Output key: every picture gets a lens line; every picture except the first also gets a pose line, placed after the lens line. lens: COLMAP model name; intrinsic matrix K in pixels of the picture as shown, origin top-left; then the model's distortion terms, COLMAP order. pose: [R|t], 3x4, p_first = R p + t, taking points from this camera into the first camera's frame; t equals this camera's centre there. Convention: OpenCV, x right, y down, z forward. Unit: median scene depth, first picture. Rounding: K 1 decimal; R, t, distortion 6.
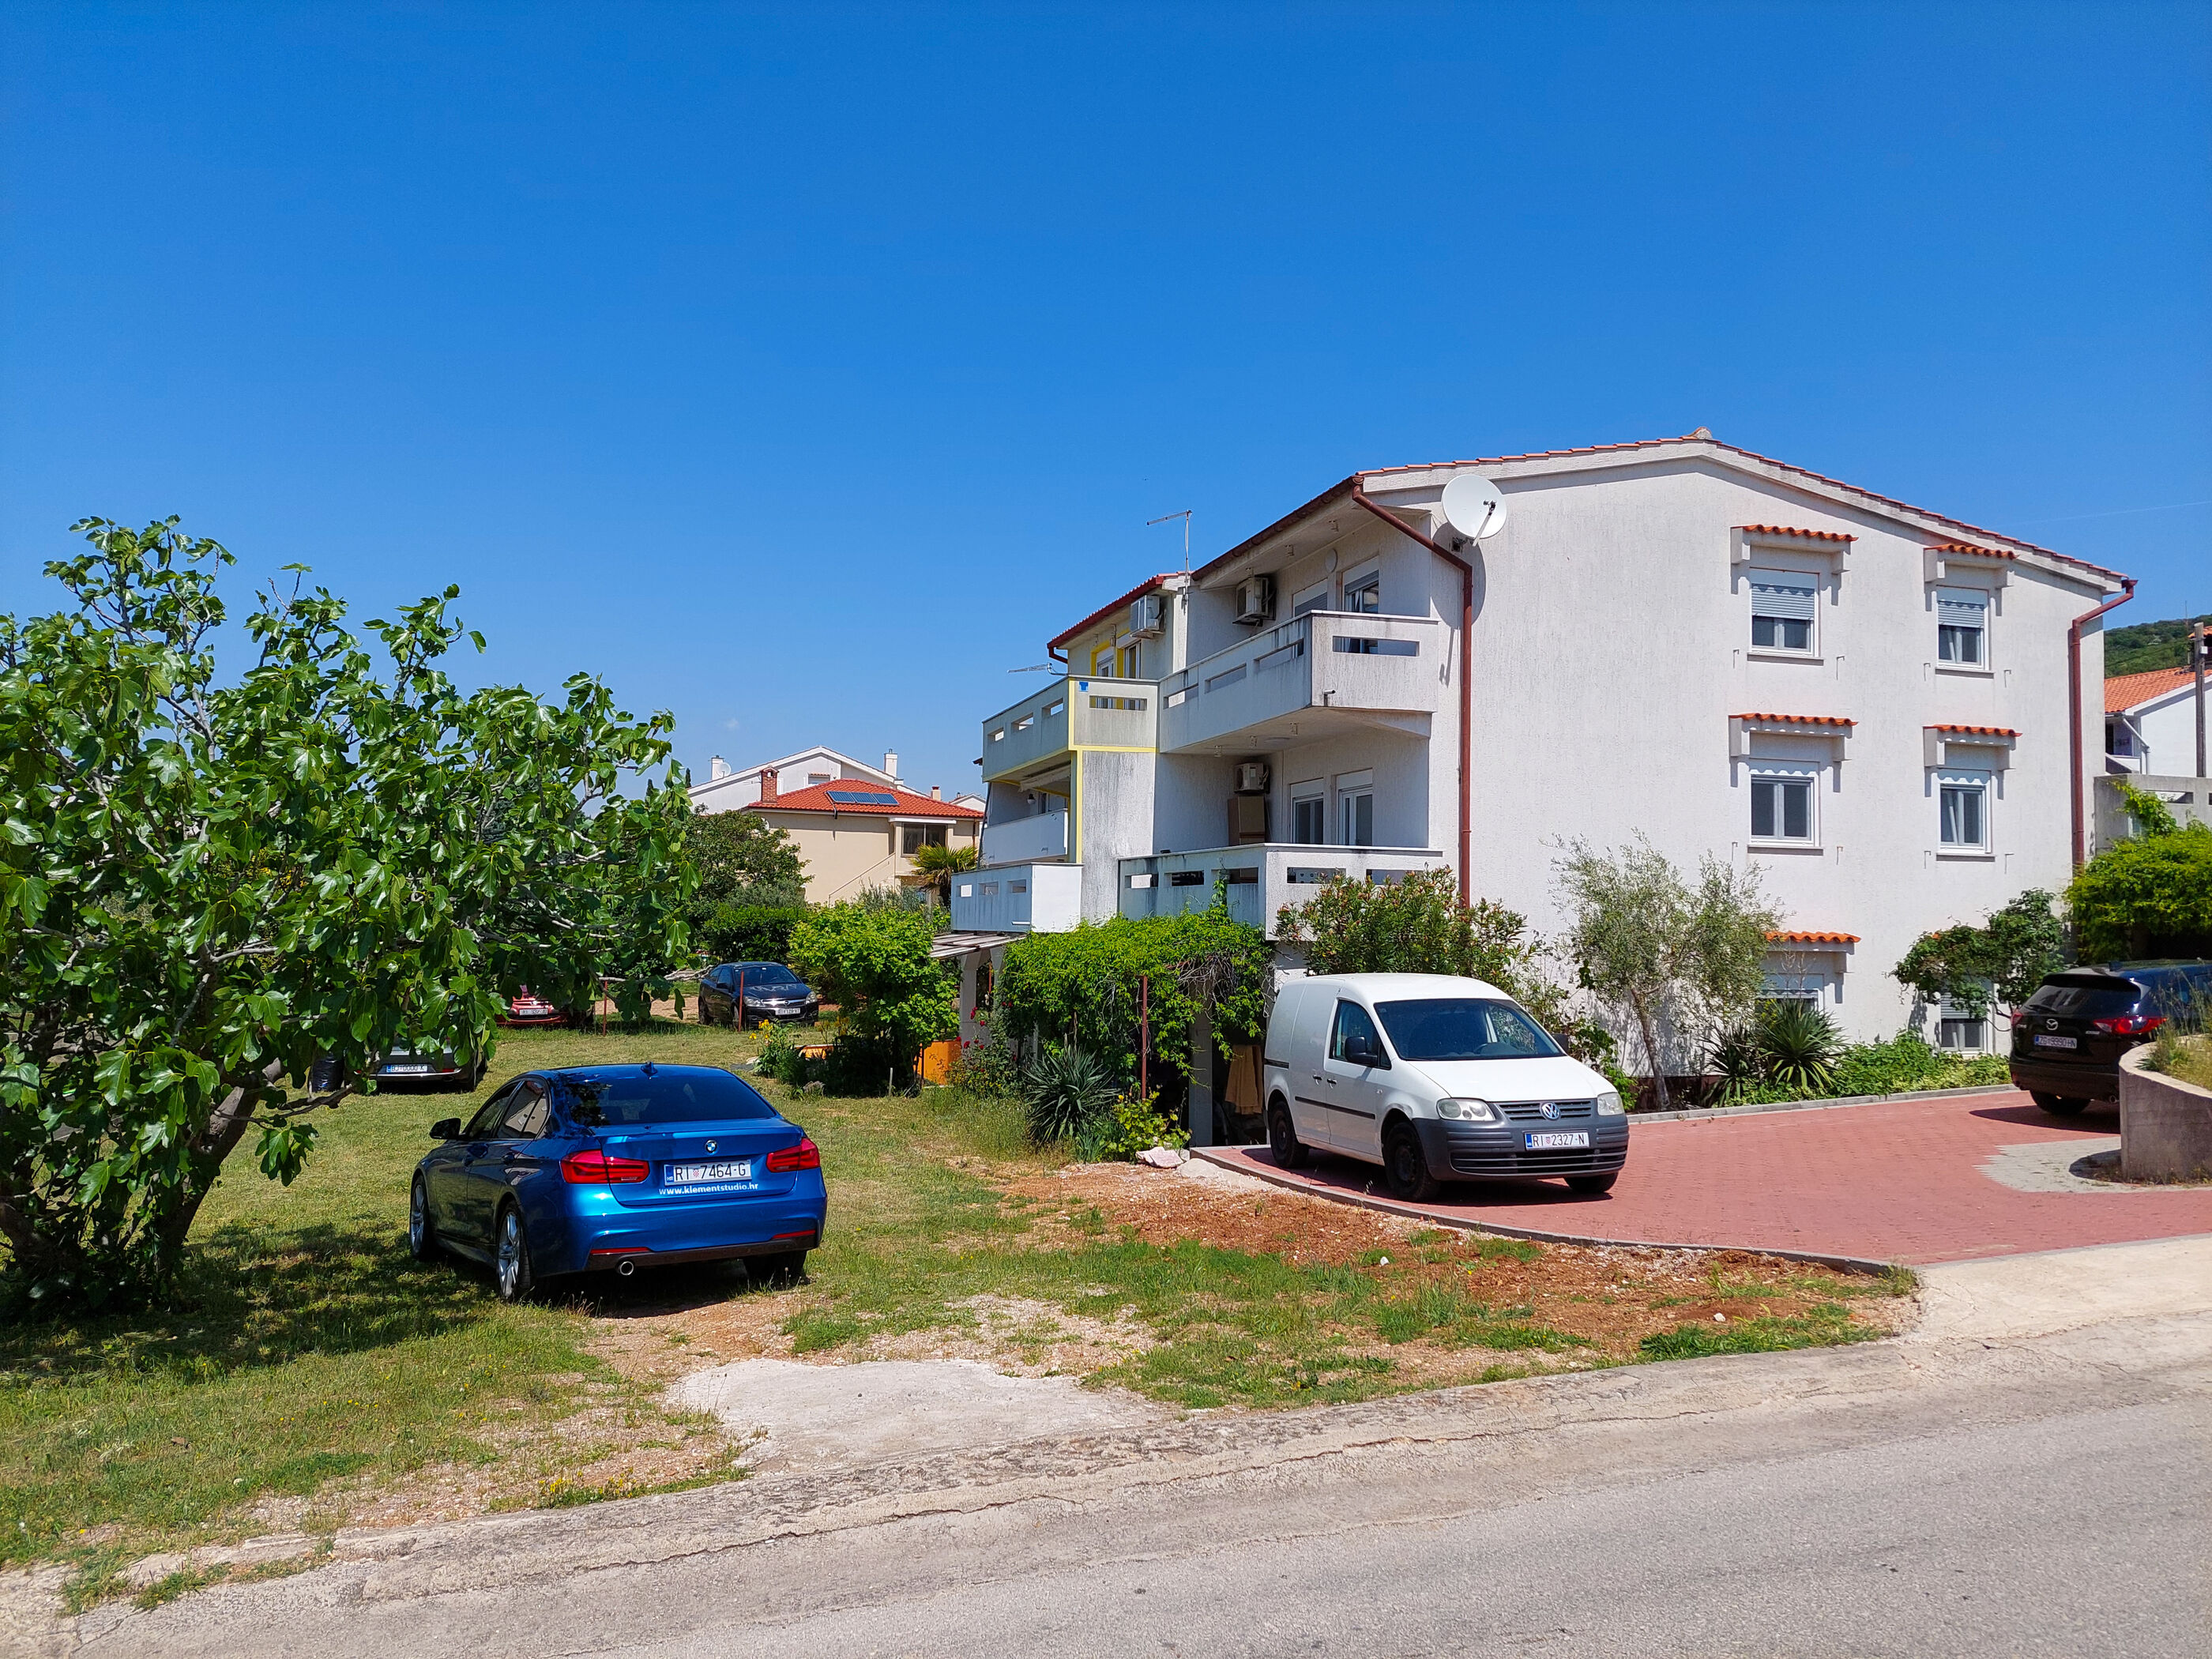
lens RADIAL K [[1611.4, 0, 1106.0], [0, 1611.4, 829.5], [0, 0, 1]] dist [0.094580, -0.117813]
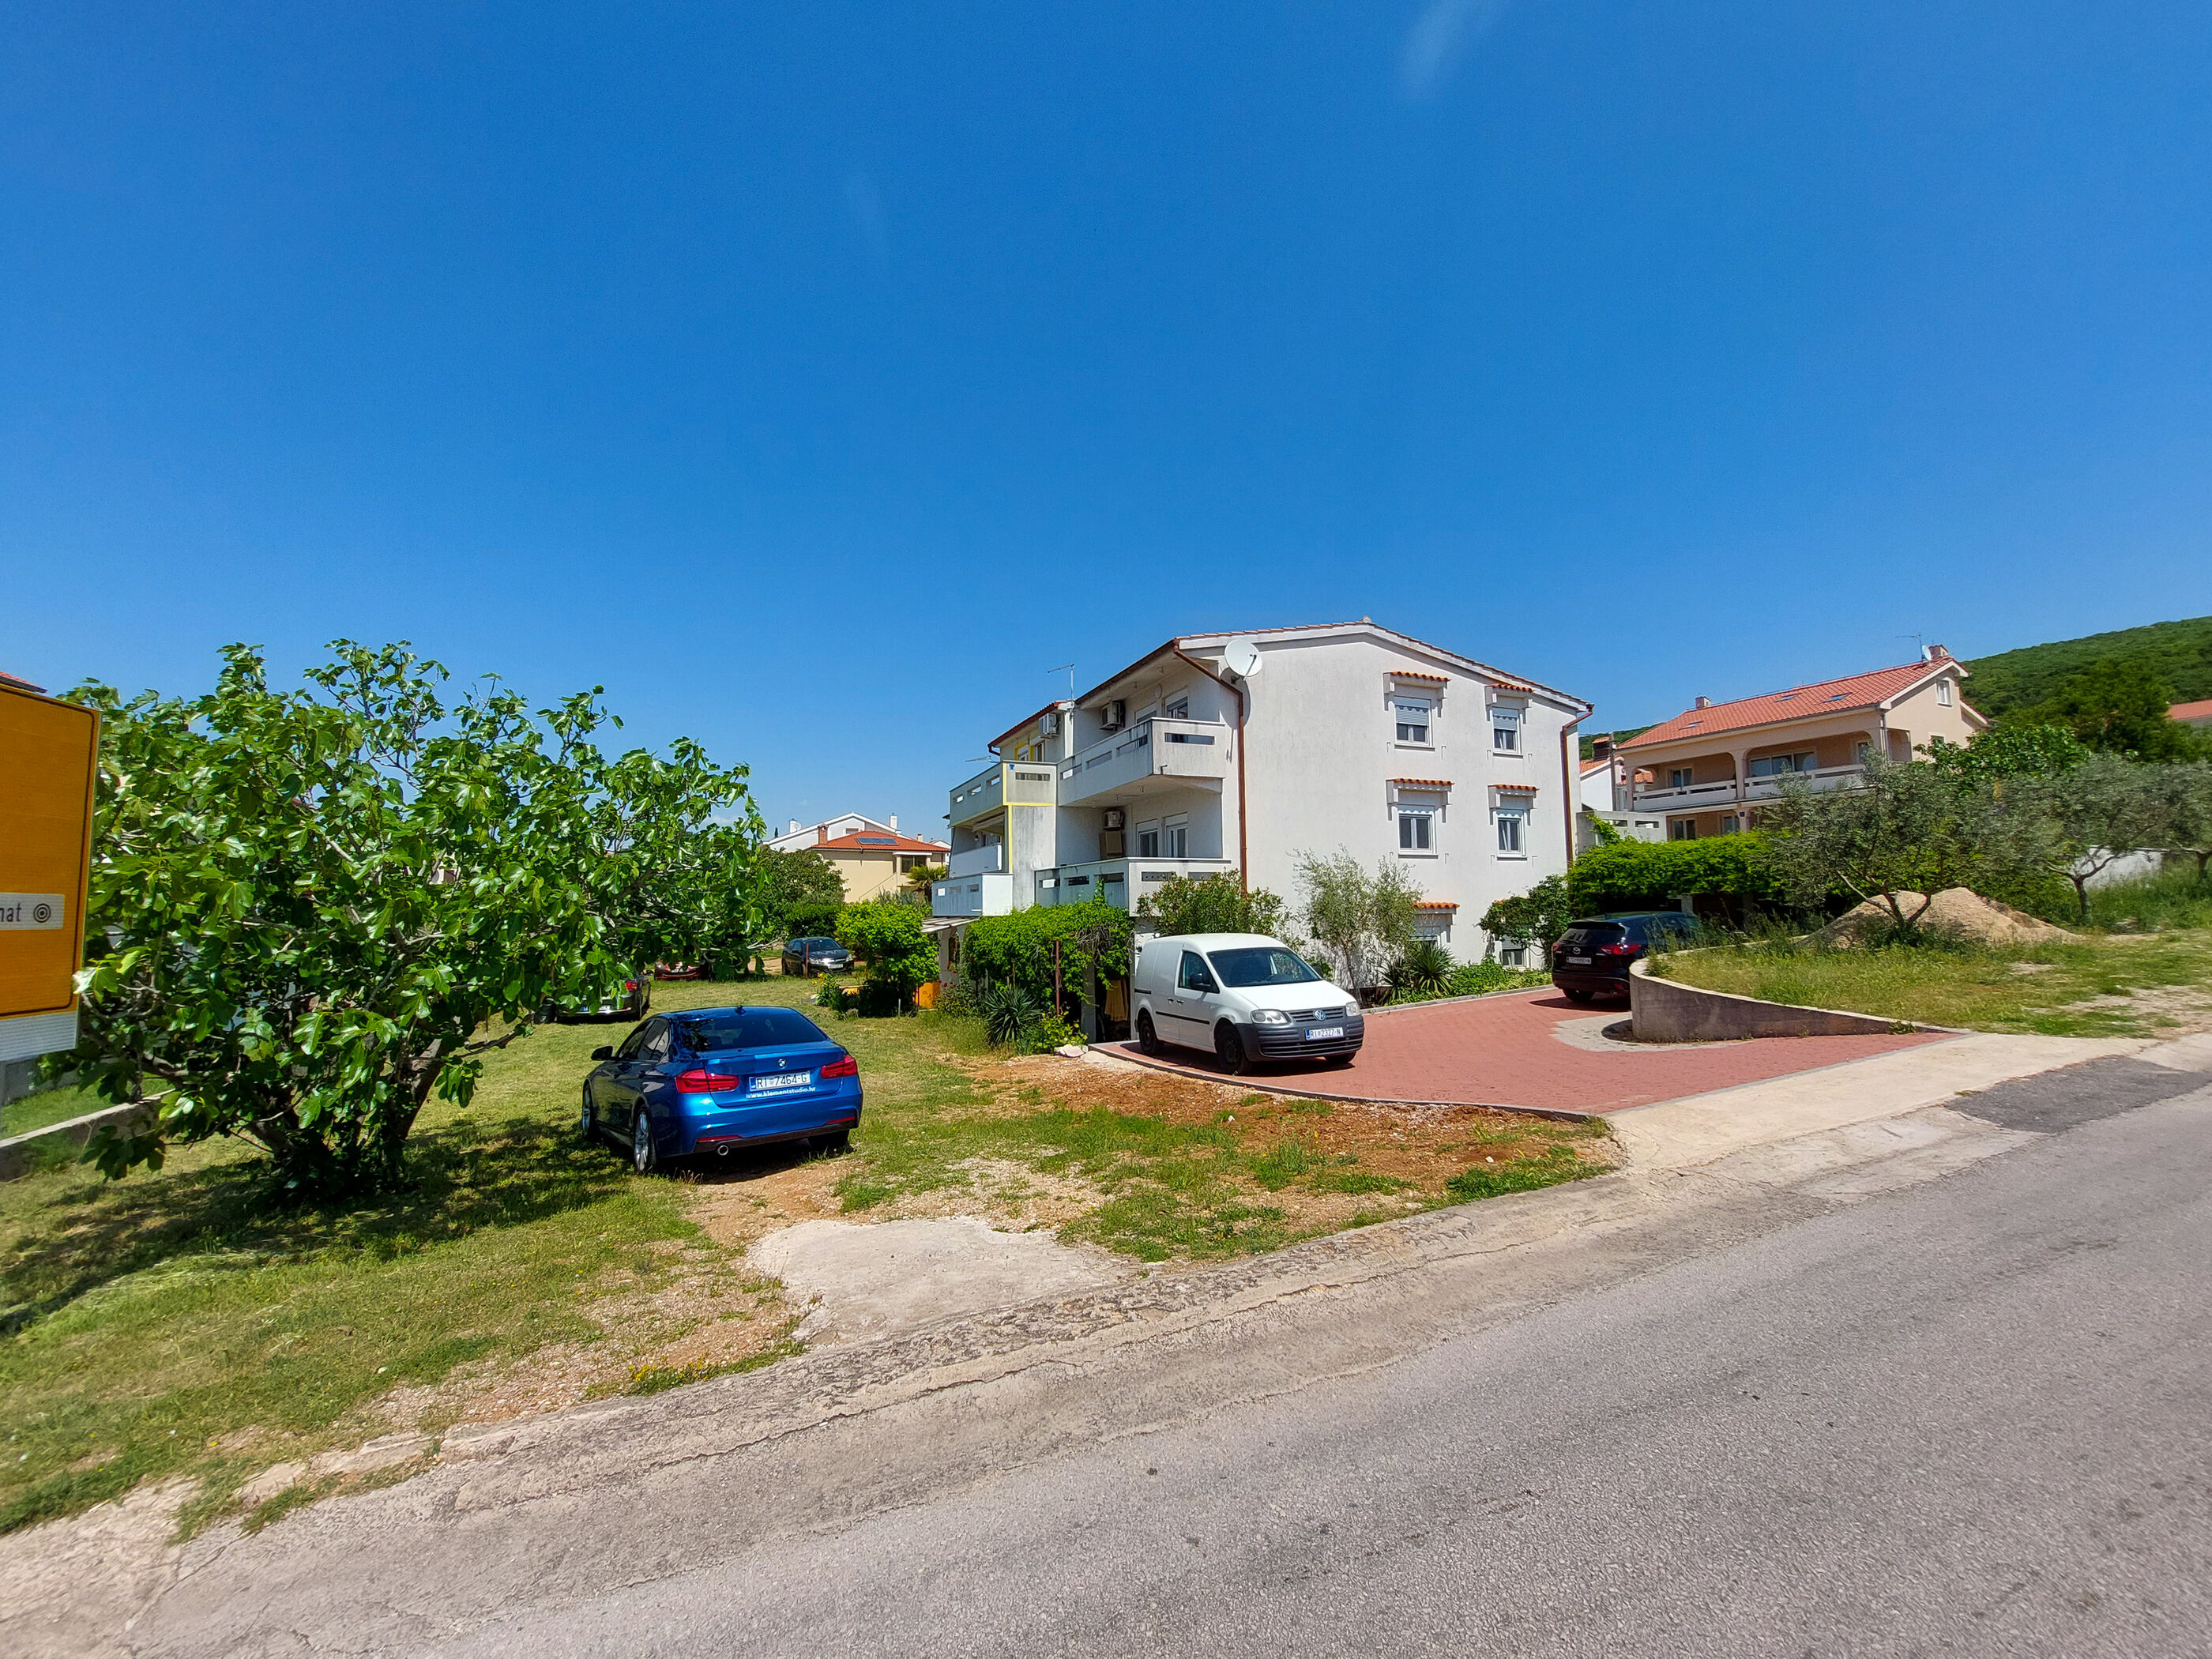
lens RADIAL K [[879.4, 0, 1097.8], [0, 879.4, 839.5], [0, 0, 1]] dist [-0.012423, -0.005275]
pose [[0.995150, -0.016931, 0.096904, -0.027989], [0.019099, 0.999586, -0.021496, 0.013810], [-0.096500, 0.023243, 0.995062, 0.154834]]
